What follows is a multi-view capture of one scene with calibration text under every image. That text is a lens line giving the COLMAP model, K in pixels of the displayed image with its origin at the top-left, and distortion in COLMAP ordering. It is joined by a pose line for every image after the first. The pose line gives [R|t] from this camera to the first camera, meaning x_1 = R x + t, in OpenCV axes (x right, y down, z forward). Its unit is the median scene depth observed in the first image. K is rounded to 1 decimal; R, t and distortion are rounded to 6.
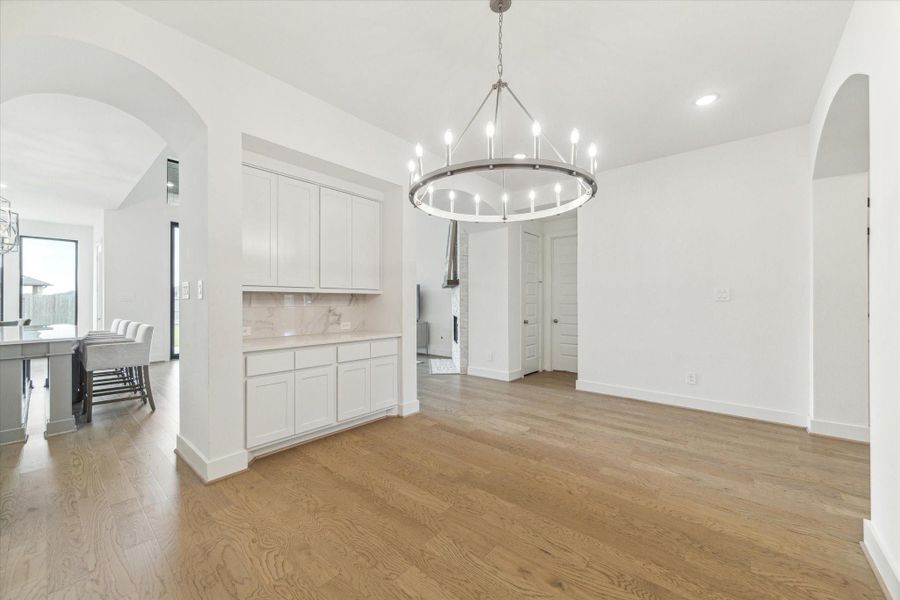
lens RADIAL K [[347.9, 0, 451.5], [0, 347.9, 301.6], [0, 0, 1]] dist [0.000370, -0.000055]
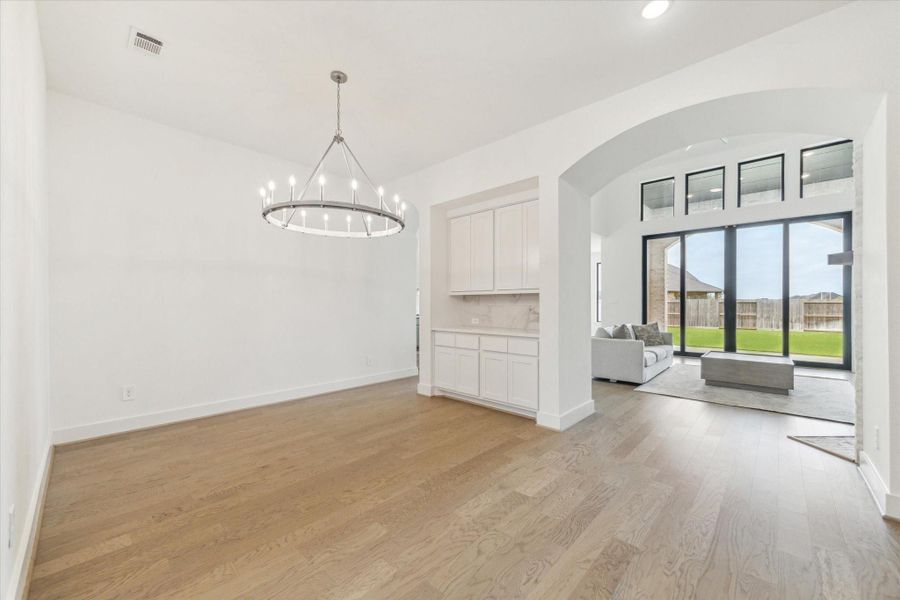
lens RADIAL K [[347.9, 0, 452.1], [0, 347.9, 304.7], [0, 0, 1]] dist [0.000370, -0.000055]
pose [[-0.049108, -0.001445, -0.998792, 0.939484], [0.000524, 0.999999, -0.001473, 0.014688], [0.998793, -0.000595, -0.049107, 0.962218]]
